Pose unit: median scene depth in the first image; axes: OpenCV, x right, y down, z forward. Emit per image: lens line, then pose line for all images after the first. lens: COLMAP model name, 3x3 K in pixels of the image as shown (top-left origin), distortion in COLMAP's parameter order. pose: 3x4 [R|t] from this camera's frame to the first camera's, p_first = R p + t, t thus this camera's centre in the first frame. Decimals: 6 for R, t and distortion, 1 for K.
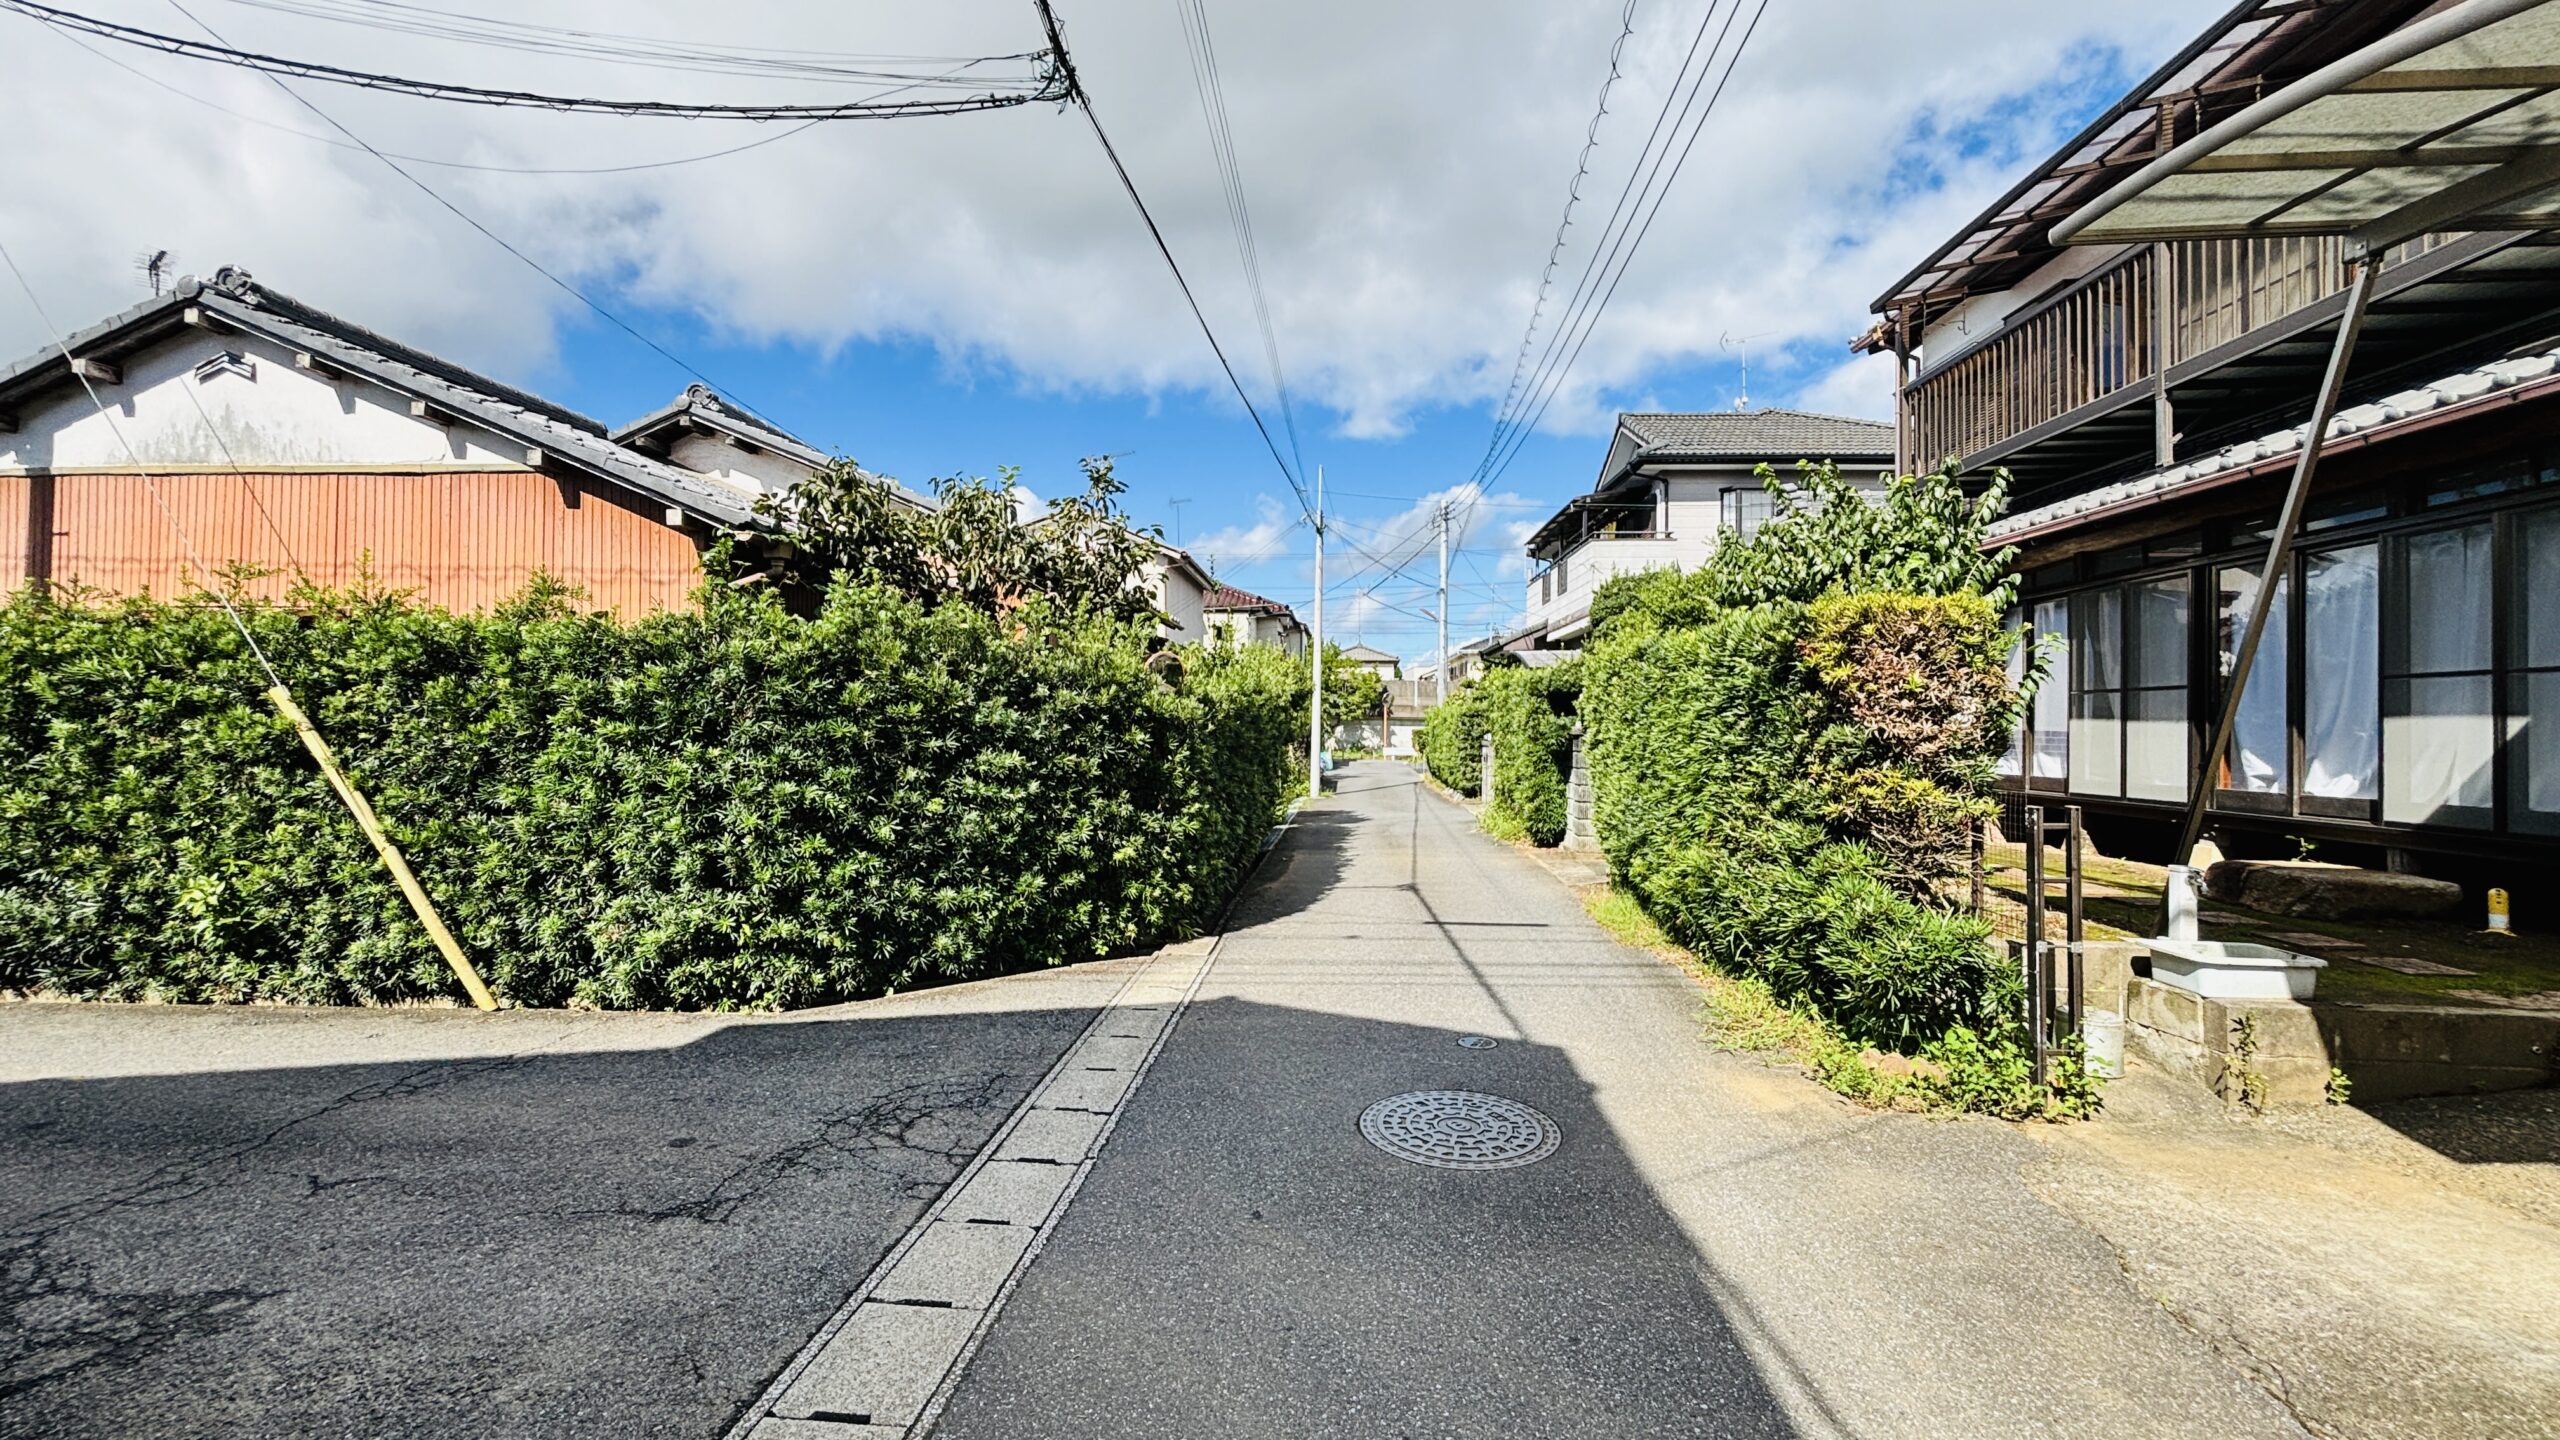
lens RADIAL K [[1023.6, 0, 1289.9], [0, 1023.6, 727.2], [0, 0, 1]] dist [0.002869, 0.000519]
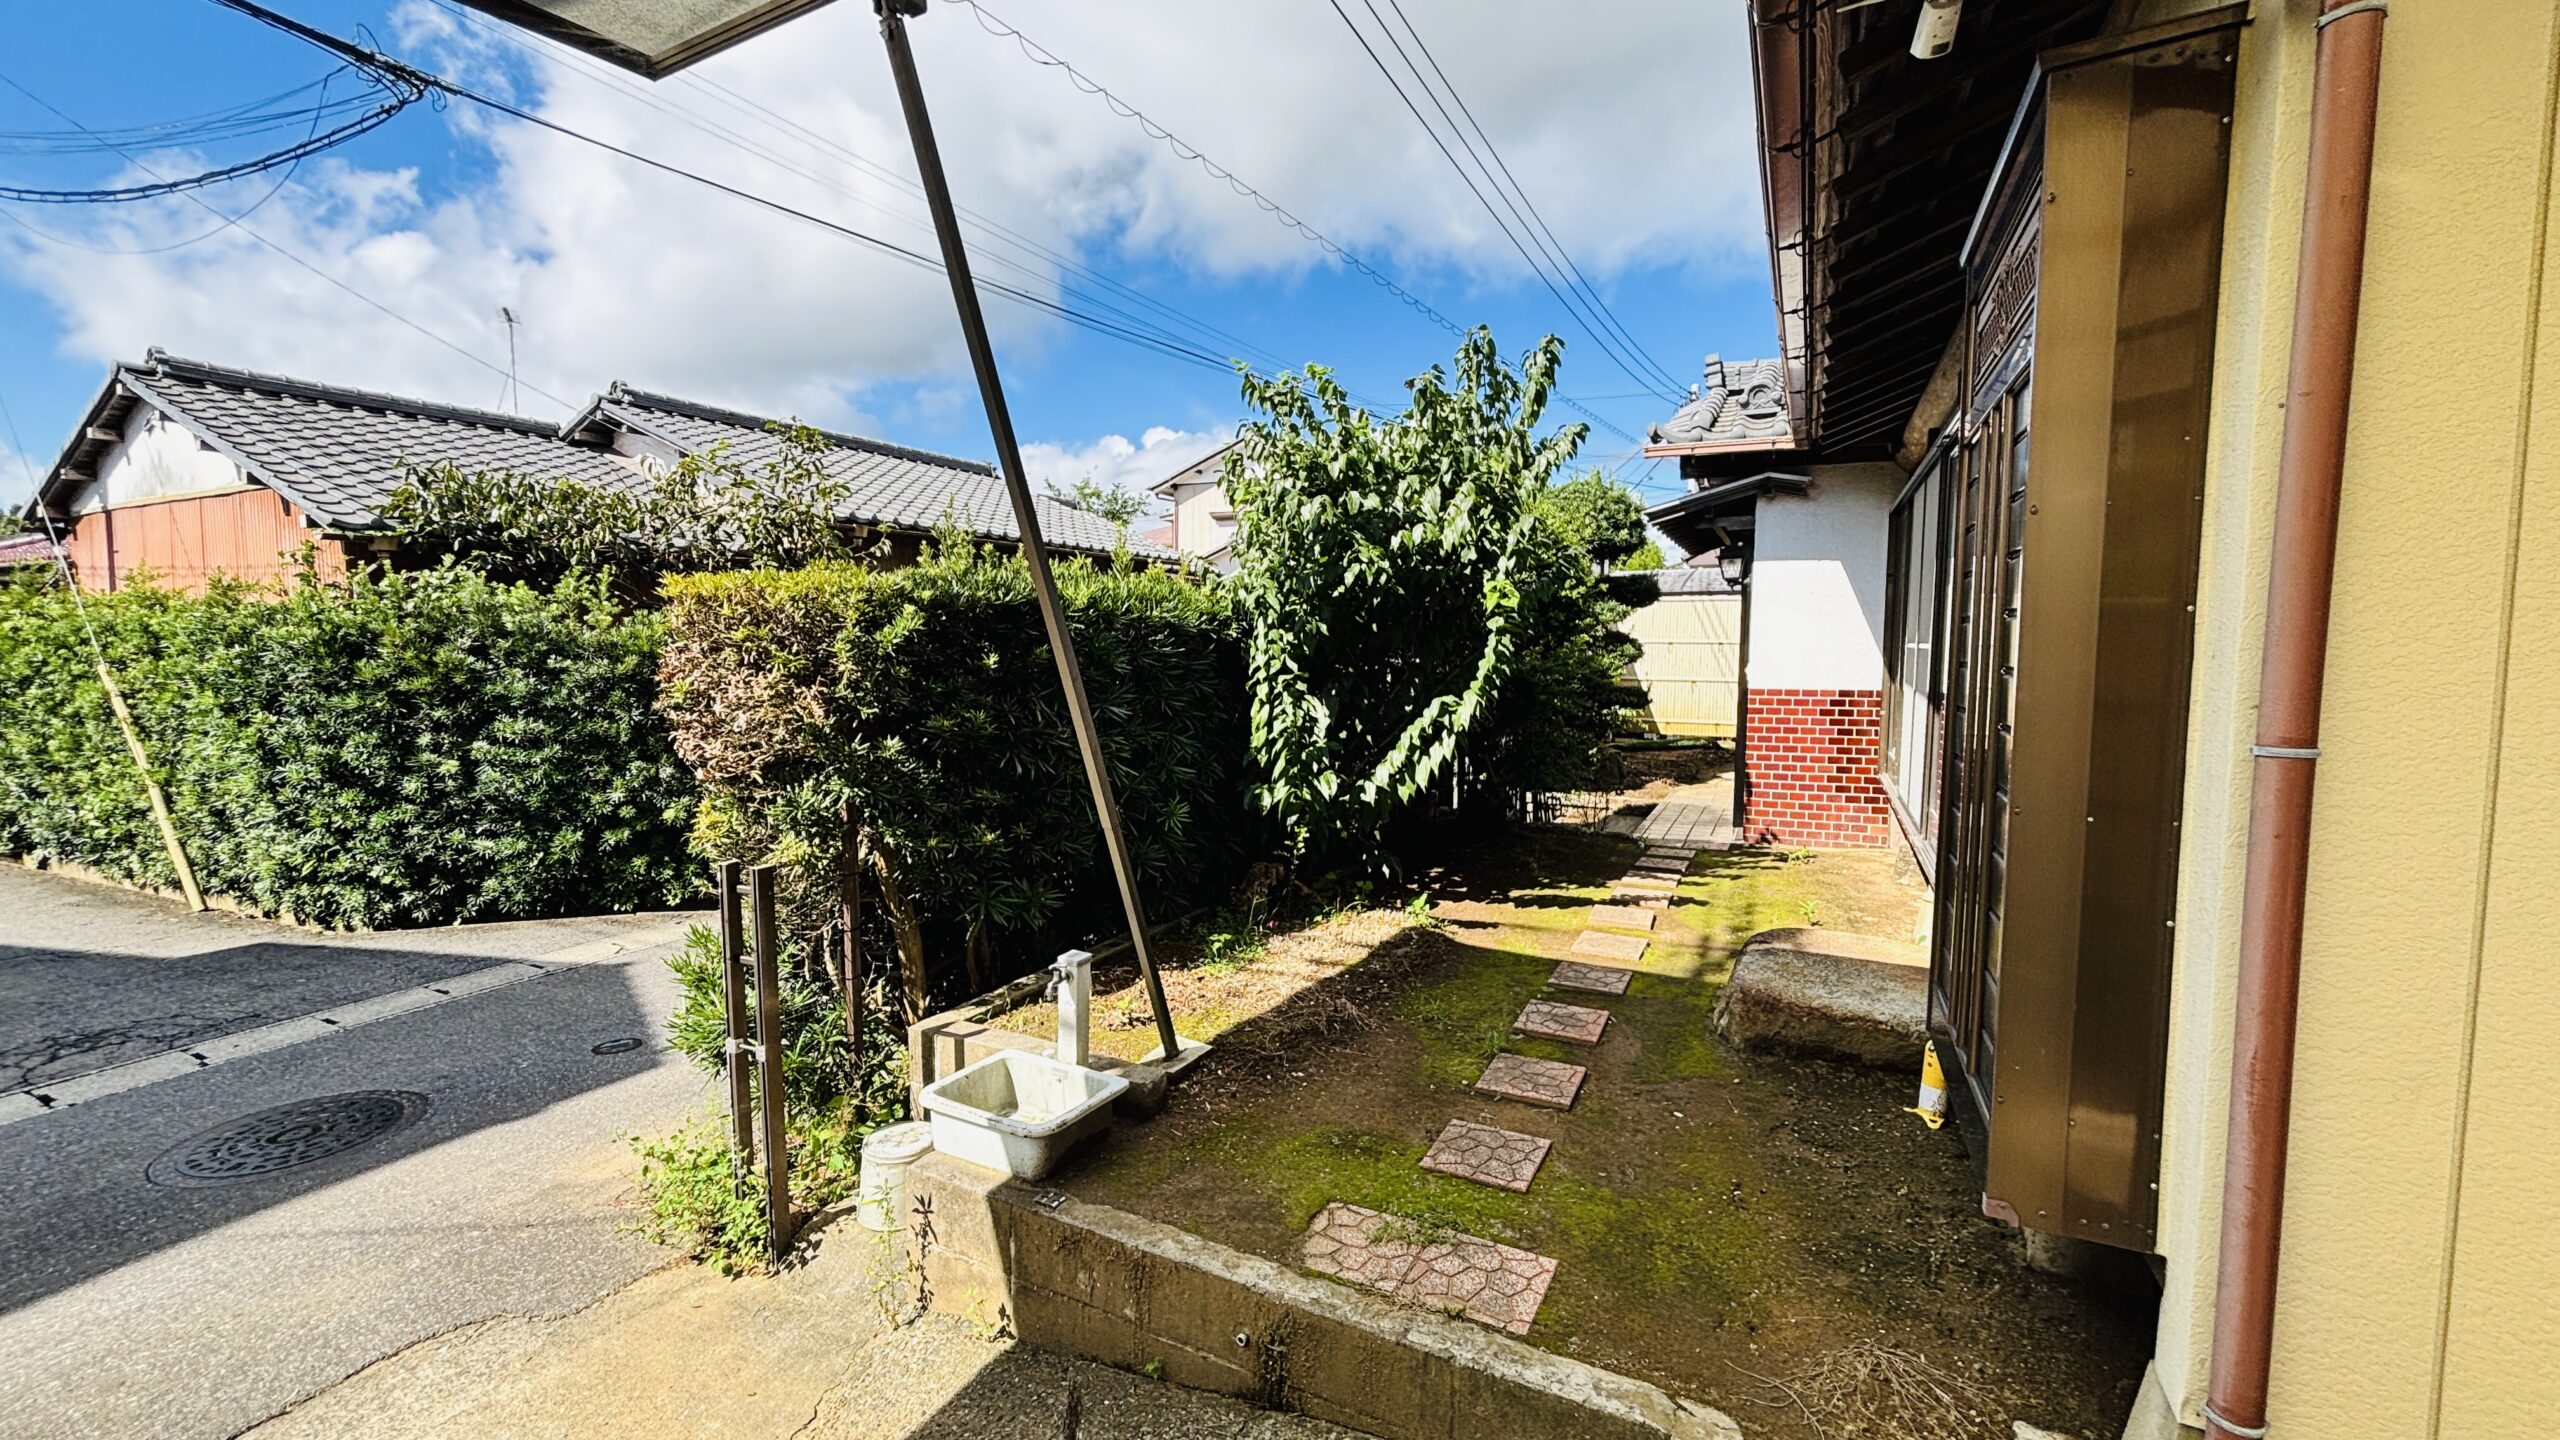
lens RADIAL K [[1023.6, 0, 1289.9], [0, 1023.6, 727.2], [0, 0, 1]] dist [0.002869, 0.000519]
pose [[0.921740, 0.028240, -0.386778, 1.109361], [0.001646, 0.997051, 0.076720, -0.060753], [0.387804, -0.071353, 0.918976, 0.380264]]
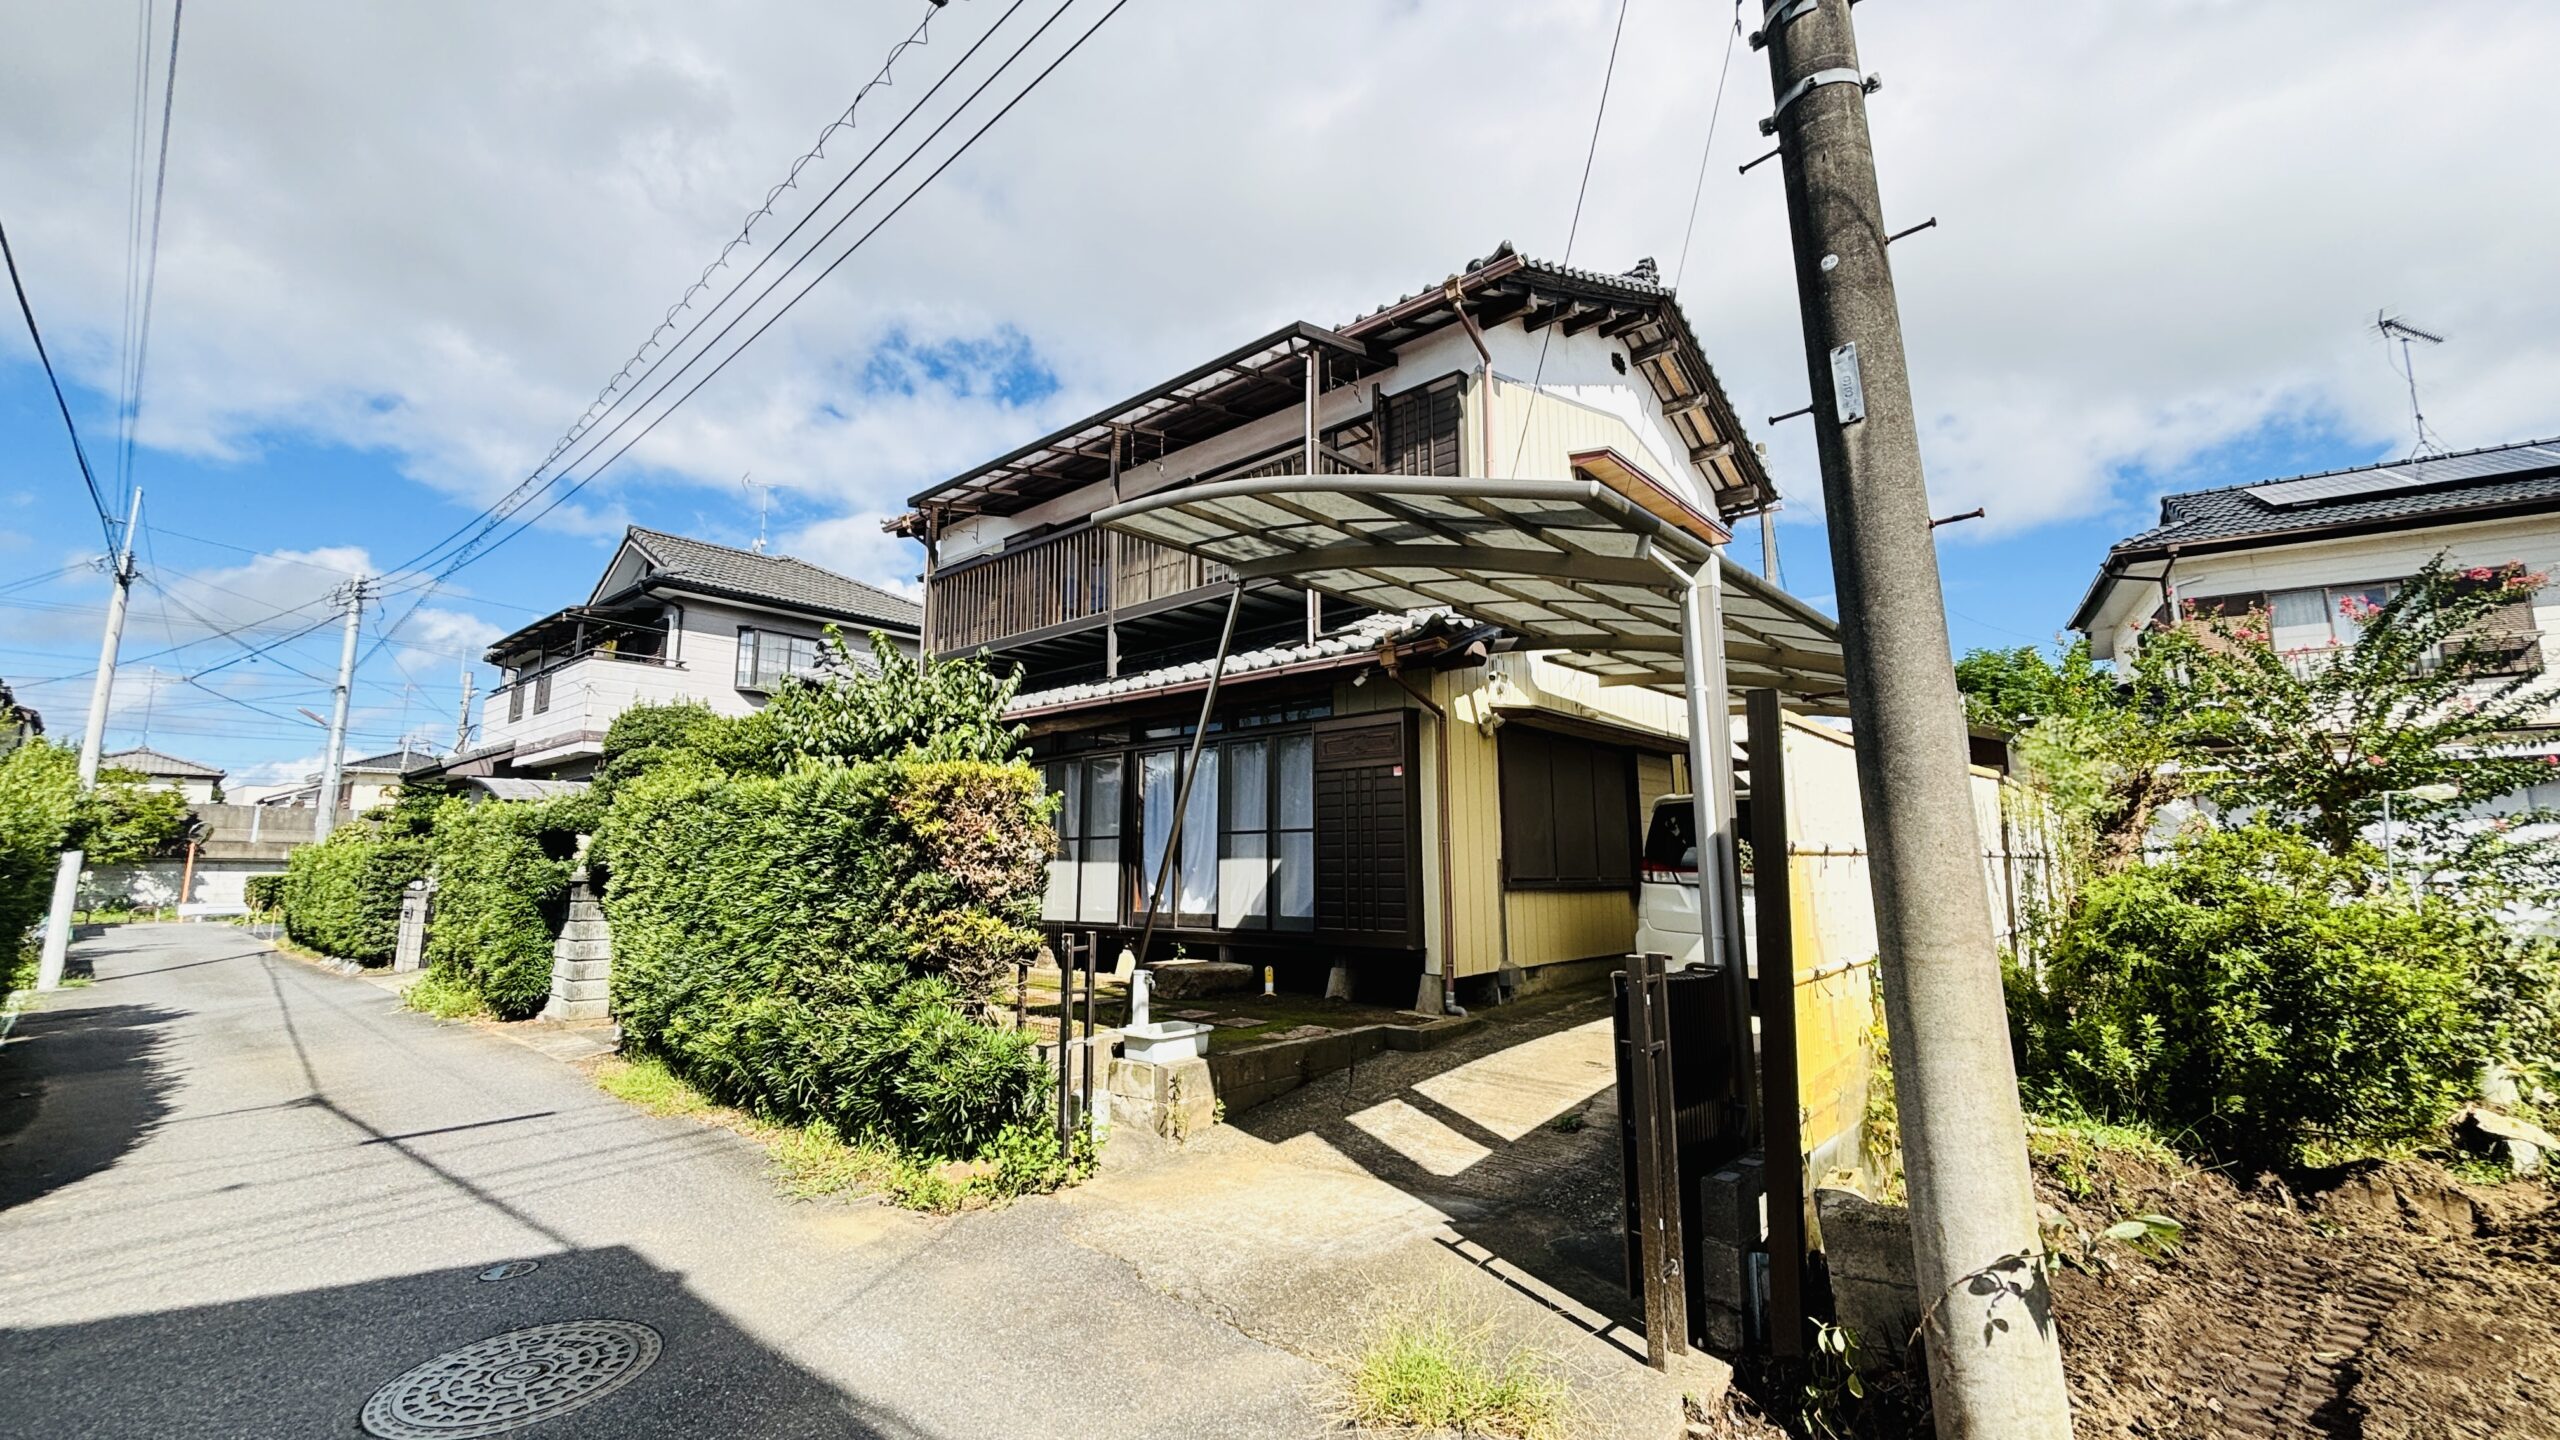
lens RADIAL K [[1046.6, 0, 1280.0], [0, 1046.6, 720.0], [0, 0, 1]] dist [-0.027610, 0.011455]
pose [[0.606863, 0.095104, 0.789096, -0.133150], [0.014464, 0.991329, -0.130602, -0.011404], [-0.794675, 0.090671, 0.600226, -0.022474]]
